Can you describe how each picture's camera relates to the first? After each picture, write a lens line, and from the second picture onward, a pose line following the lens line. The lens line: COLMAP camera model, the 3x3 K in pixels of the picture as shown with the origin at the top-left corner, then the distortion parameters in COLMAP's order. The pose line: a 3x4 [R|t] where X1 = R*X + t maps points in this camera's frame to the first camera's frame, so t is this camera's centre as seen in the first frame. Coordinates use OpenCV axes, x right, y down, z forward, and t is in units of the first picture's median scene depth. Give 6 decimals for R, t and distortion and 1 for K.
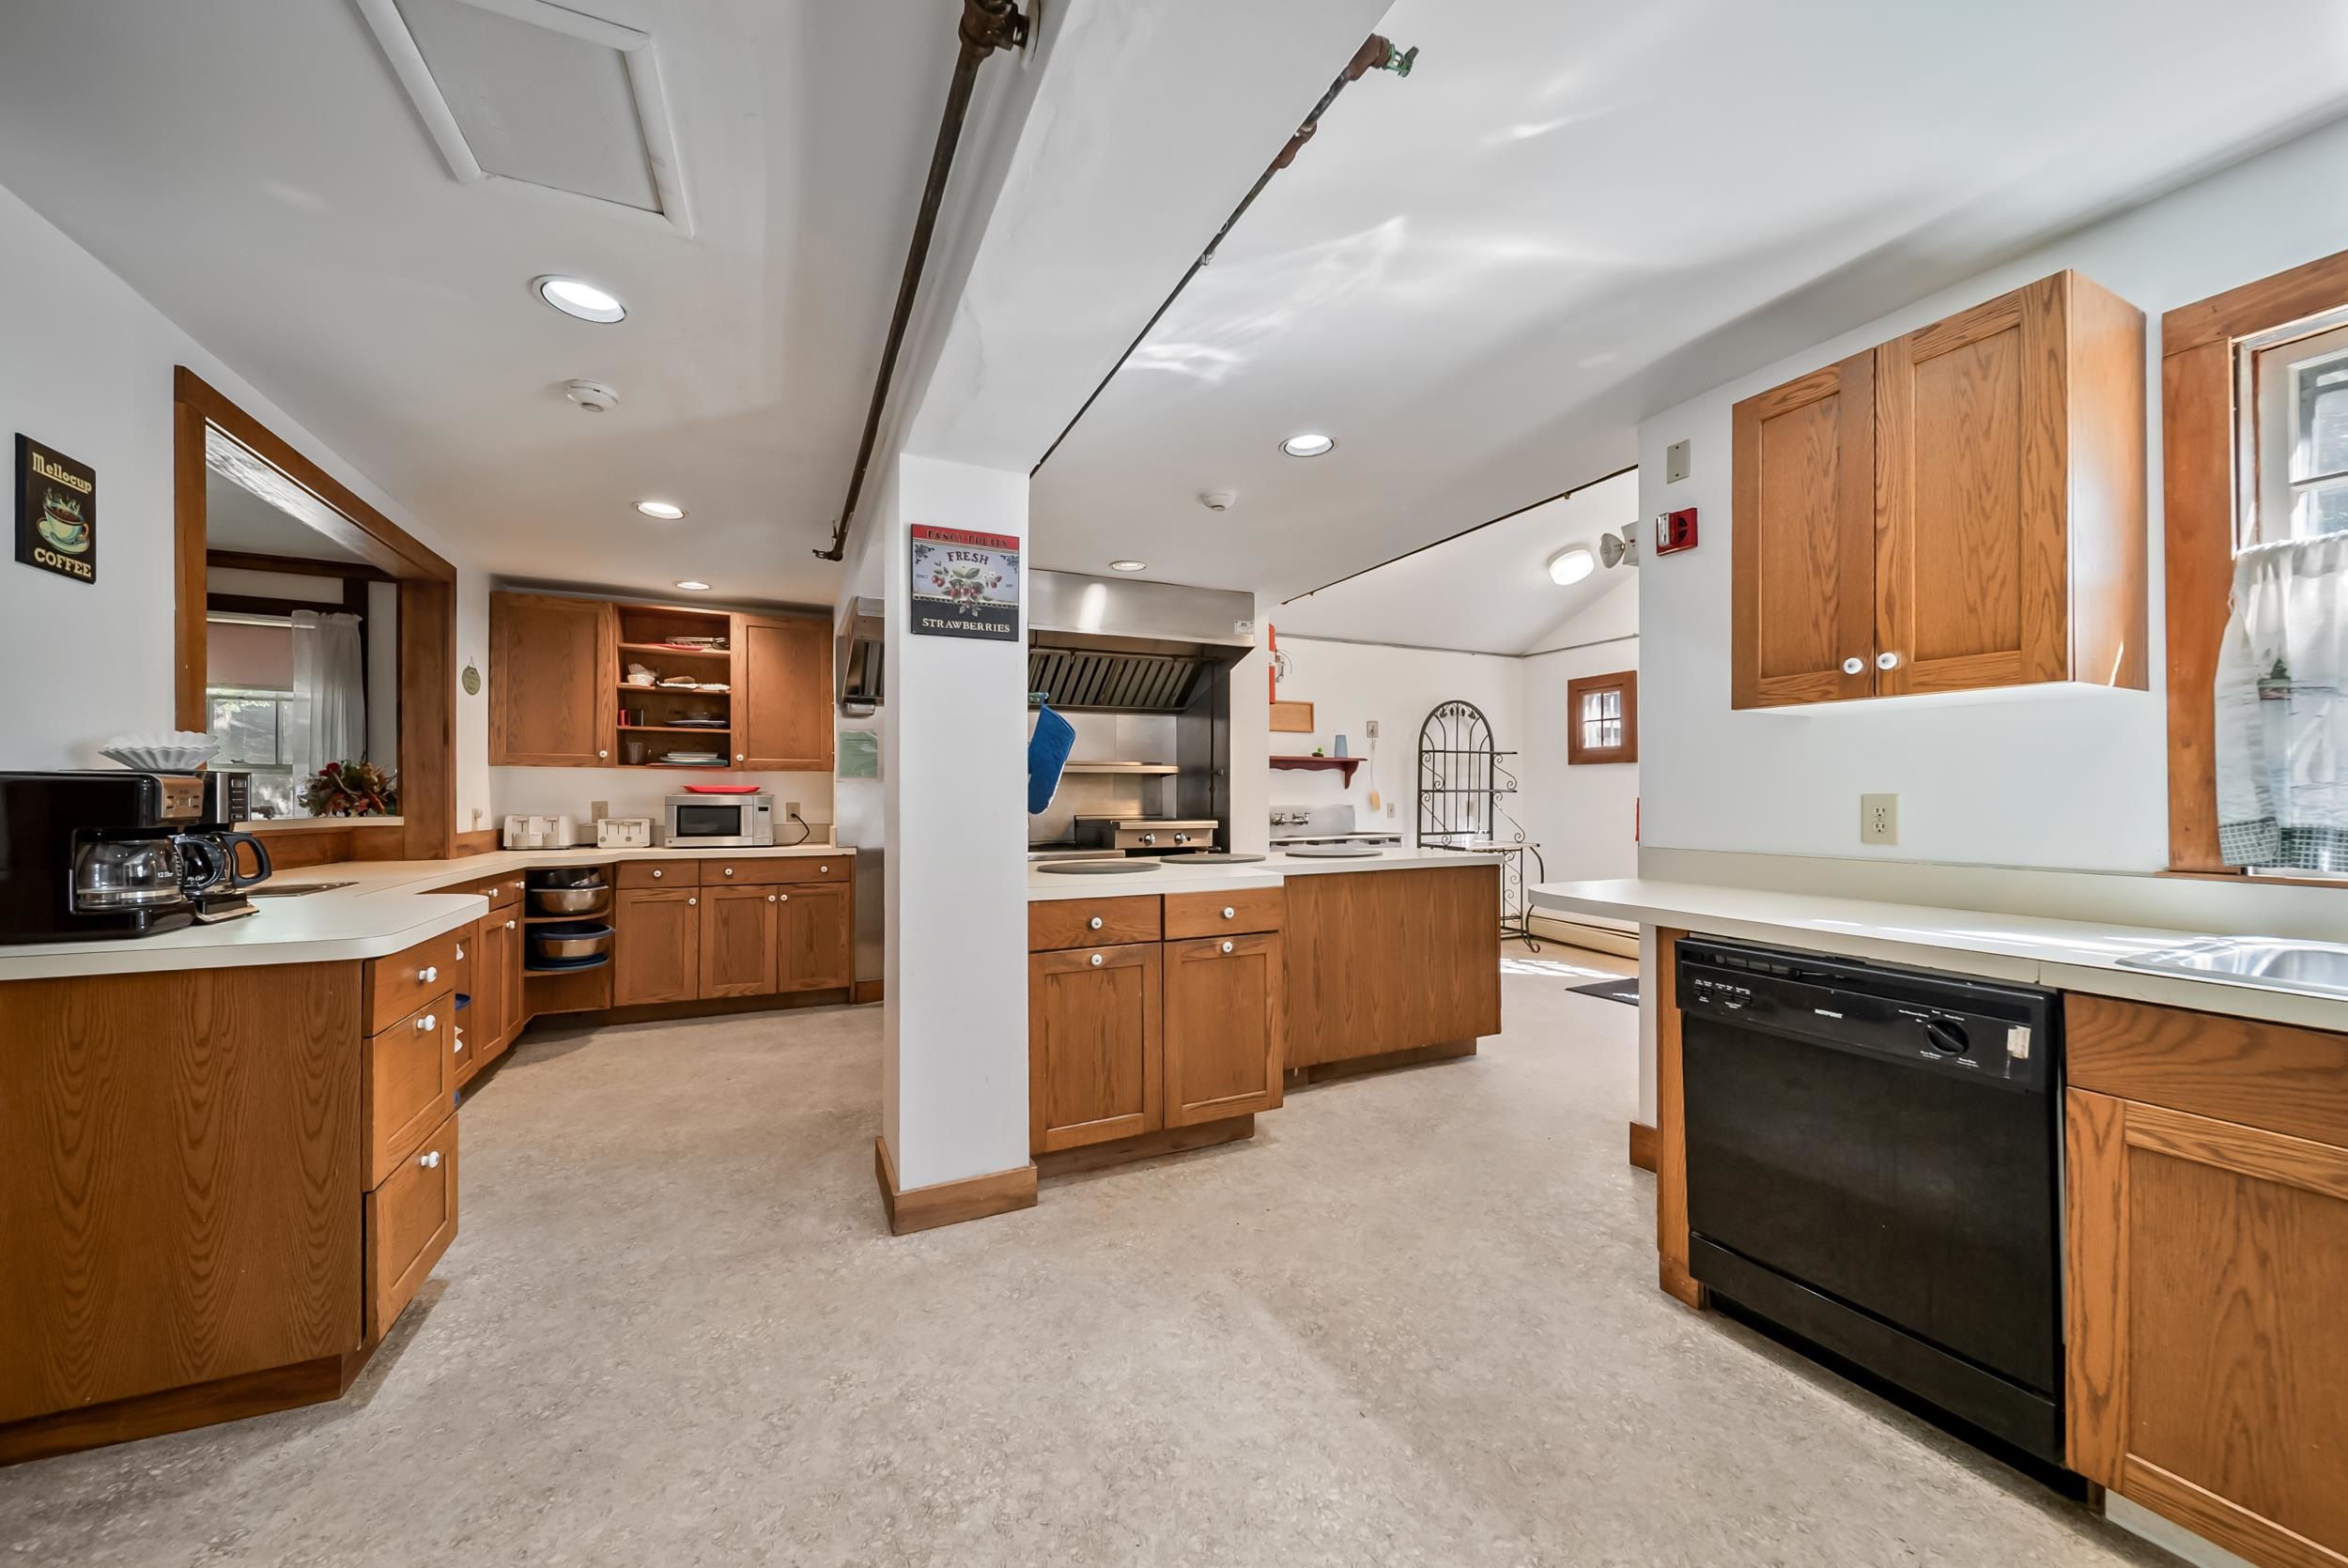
lens RADIAL K [[831.0, 0, 1180.3], [0, 831.0, 791.3], [0, 0, 1]] dist [-0.001426, -0.000407]
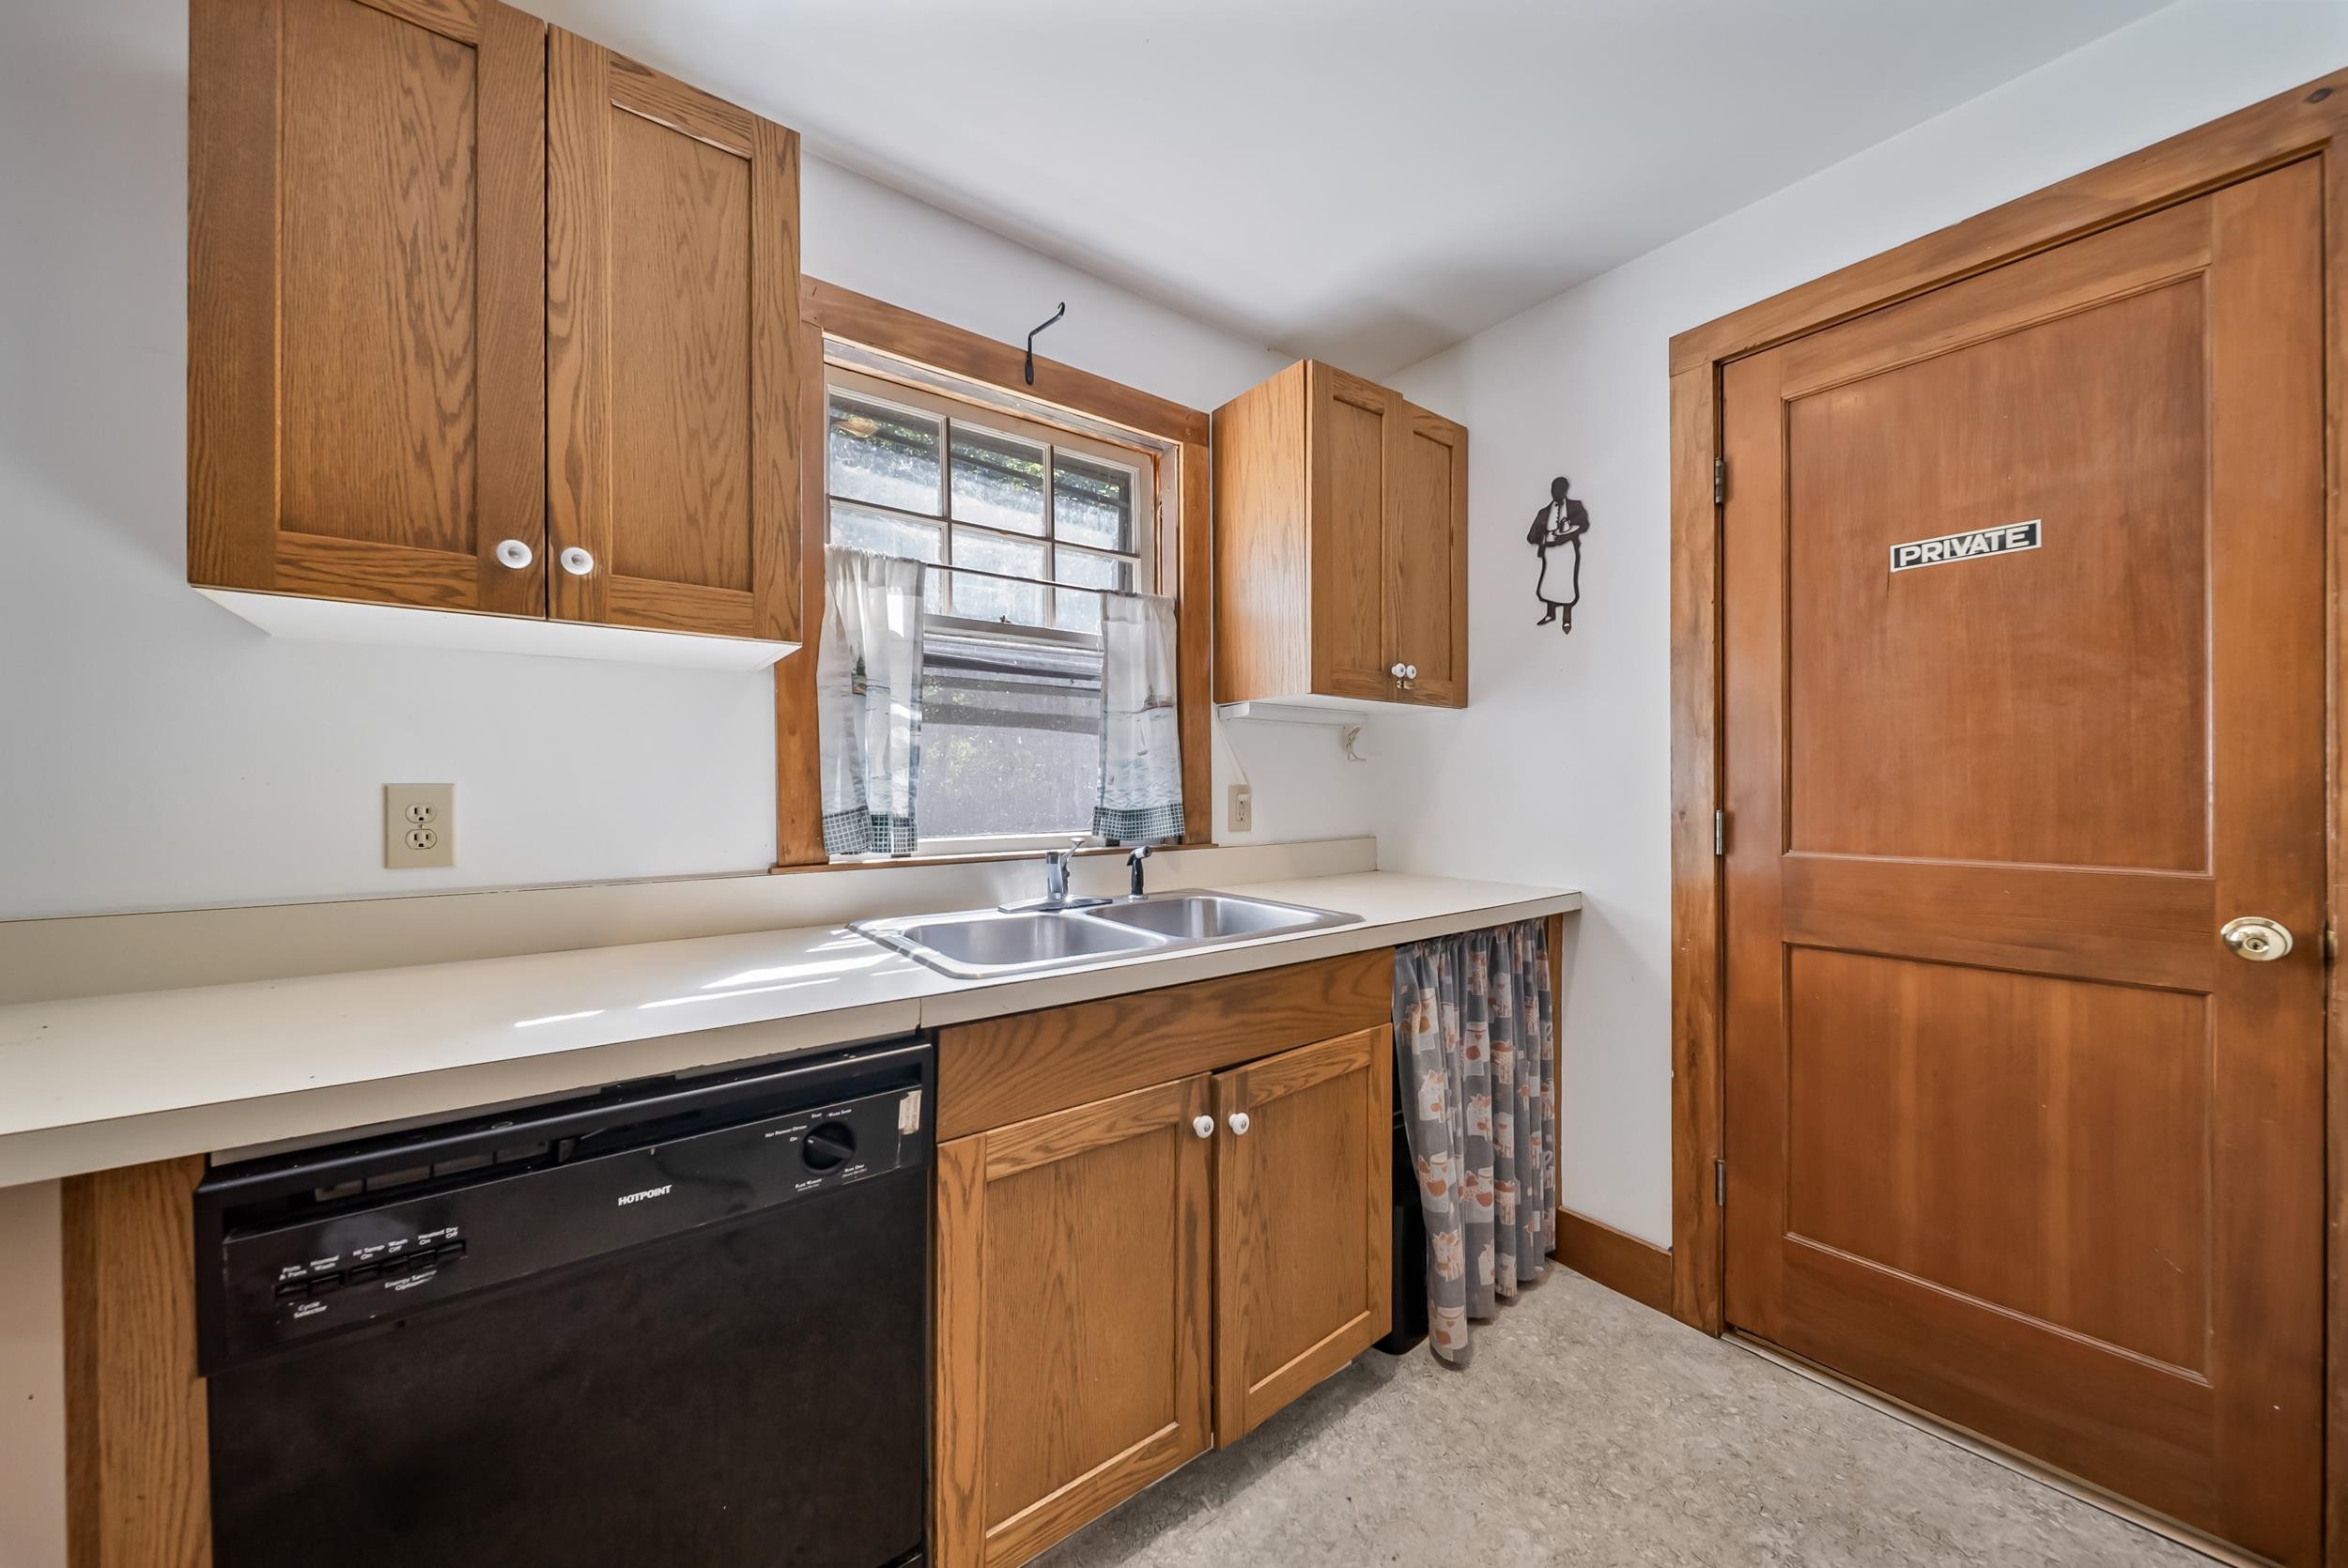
lens RADIAL K [[831.0, 0, 1171.1], [0, 831.0, 791.0], [0, 0, 1]] dist [-0.001426, -0.000407]
pose [[-0.201720, -0.002519, 0.979440, 0.190268], [-0.001245, 0.999997, 0.002315, 0.008277], [-0.979443, -0.000752, -0.201722, 0.761100]]
